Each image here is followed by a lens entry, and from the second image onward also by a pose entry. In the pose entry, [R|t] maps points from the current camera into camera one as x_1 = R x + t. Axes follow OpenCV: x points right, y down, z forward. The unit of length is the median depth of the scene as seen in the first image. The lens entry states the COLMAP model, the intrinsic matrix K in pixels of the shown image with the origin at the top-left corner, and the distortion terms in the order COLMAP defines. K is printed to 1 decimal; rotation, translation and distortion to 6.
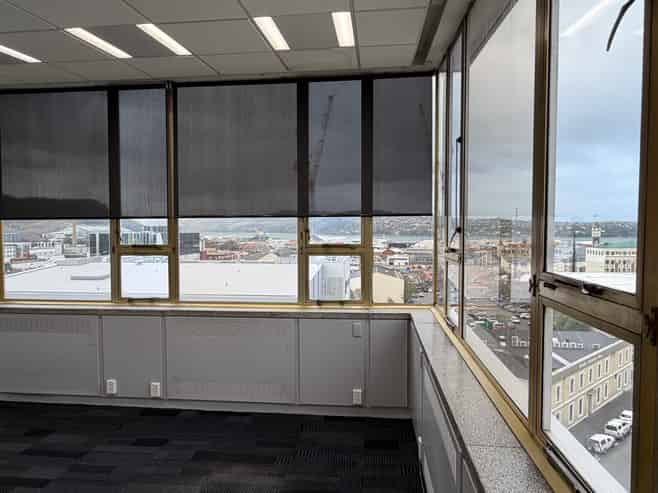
lens RADIAL K [[426.5, 0, 329.4], [0, 426.5, 246.7], [0, 0, 1]] dist [-0.009290, 0.004175]
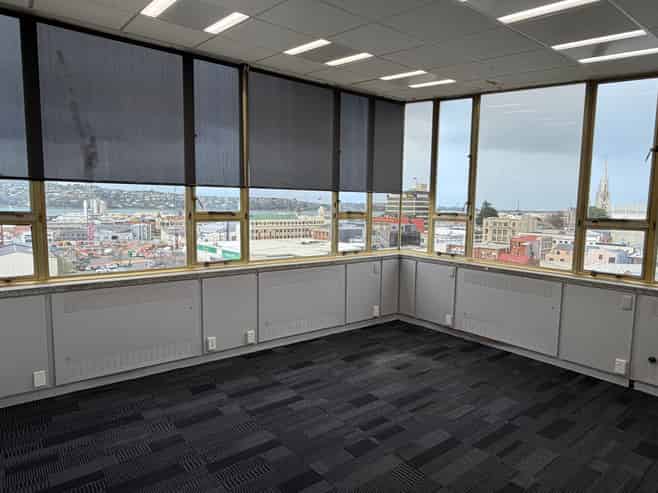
lens RADIAL K [[426.5, 0, 329.2], [0, 426.5, 246.2], [0, 0, 1]] dist [-0.009290, 0.004175]
pose [[0.717063, -0.053544, 0.694949, -0.992465], [0.009603, 0.997709, 0.066963, 0.013947], [-0.696942, -0.041343, 0.715934, 0.029575]]
